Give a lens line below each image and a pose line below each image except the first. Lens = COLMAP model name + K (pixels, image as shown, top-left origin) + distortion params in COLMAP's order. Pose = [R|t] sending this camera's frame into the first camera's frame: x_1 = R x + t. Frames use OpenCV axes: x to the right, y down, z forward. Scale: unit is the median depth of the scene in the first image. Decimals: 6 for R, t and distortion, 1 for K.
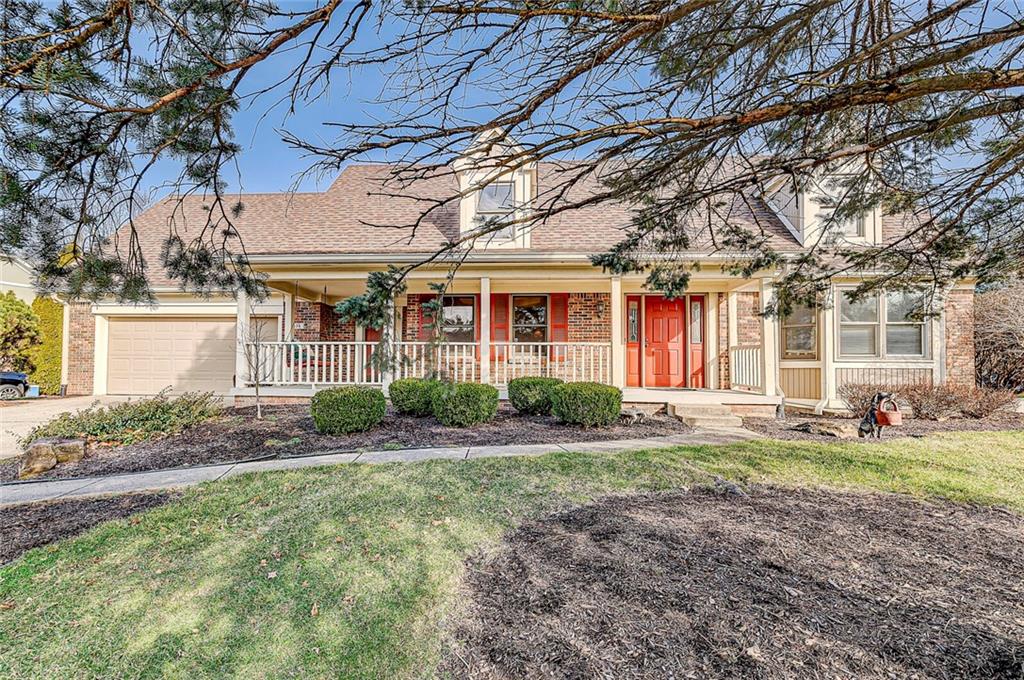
lens RADIAL K [[440.7, 0, 512.0], [0, 440.7, 340.0], [0, 0, 1]] dist [0.001032, 0.000420]
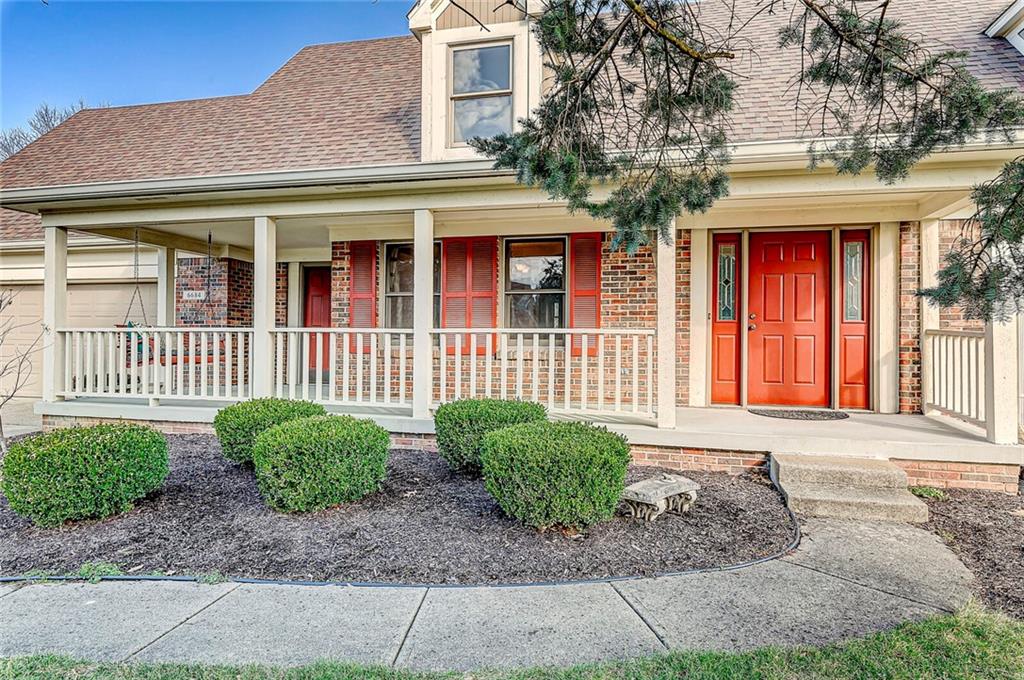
lens RADIAL K [[611.7, 0, 511.9], [0, 611.7, 318.9], [0, 0, 1]] dist [-0.001692, -0.001938]
pose [[0.984414, -0.005760, -0.175772, 0.154837], [0.012016, 0.999331, 0.034551, -0.026501], [0.175455, -0.036124, 0.983824, 0.232571]]
